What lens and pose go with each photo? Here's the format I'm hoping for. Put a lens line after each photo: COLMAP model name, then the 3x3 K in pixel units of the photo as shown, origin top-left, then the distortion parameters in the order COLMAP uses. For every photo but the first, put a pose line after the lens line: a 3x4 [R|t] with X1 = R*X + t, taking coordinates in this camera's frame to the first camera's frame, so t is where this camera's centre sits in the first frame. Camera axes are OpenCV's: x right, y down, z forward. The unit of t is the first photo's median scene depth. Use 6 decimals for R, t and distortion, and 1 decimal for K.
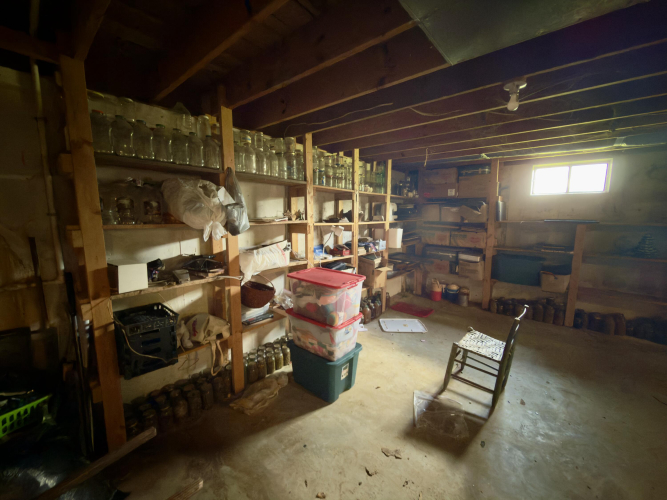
lens RADIAL K [[264.4, 0, 333.5], [0, 264.4, 250.0], [0, 0, 1]] dist [0.000915, 0.000070]
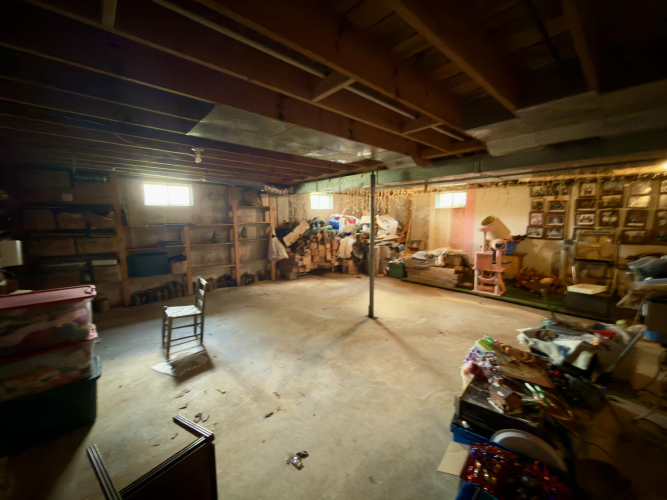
lens RADIAL K [[264.4, 0, 333.5], [0, 264.4, 250.0], [0, 0, 1]] dist [0.000915, 0.000070]
pose [[0.134184, -0.124926, 0.983050, -0.423998], [0.140547, 0.984393, 0.105913, -0.003868], [-0.980939, 0.123953, 0.149647, -0.034307]]
